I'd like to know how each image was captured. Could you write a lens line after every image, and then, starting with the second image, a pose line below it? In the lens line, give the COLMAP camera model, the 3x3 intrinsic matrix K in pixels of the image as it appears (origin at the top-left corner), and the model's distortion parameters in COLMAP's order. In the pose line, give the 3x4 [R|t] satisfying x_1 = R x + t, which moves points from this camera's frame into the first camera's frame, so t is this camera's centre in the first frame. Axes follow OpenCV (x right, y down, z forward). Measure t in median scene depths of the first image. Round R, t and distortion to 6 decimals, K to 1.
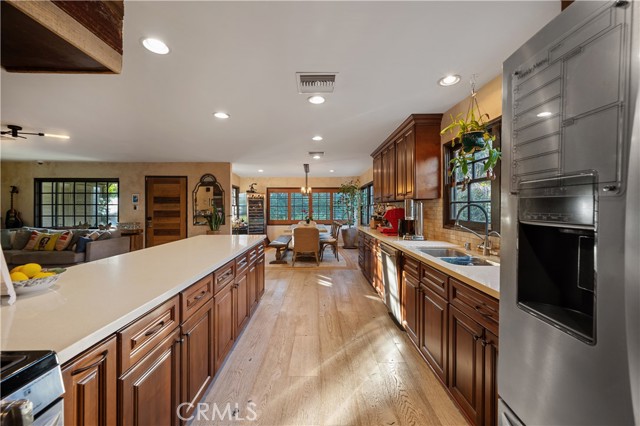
lens RADIAL K [[250.6, 0, 319.7], [0, 250.6, 210.8], [0, 0, 1]] dist [0.002840, -0.000499]
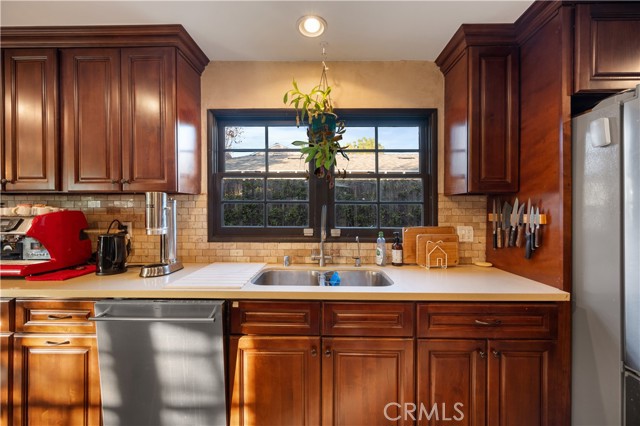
lens RADIAL K [[250.6, 0, 308.7], [0, 250.6, 213.2], [0, 0, 1]] dist [0.002840, -0.000499]
pose [[0.046941, -0.011240, 0.998834, -0.074212], [0.009128, 0.999900, 0.010823, -0.004647], [-0.998856, 0.008609, 0.047039, 0.418990]]
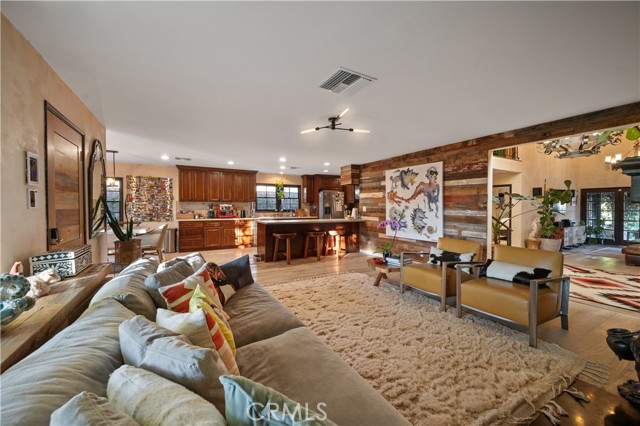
lens RADIAL K [[250.6, 0, 319.1], [0, 250.6, 209.8], [0, 0, 1]] dist [0.002840, -0.000499]
pose [[-0.485840, -0.017556, 0.873871, -0.964308], [0.004932, 0.999727, 0.022827, -0.010925], [-0.874034, 0.015400, -0.485621, 0.836455]]
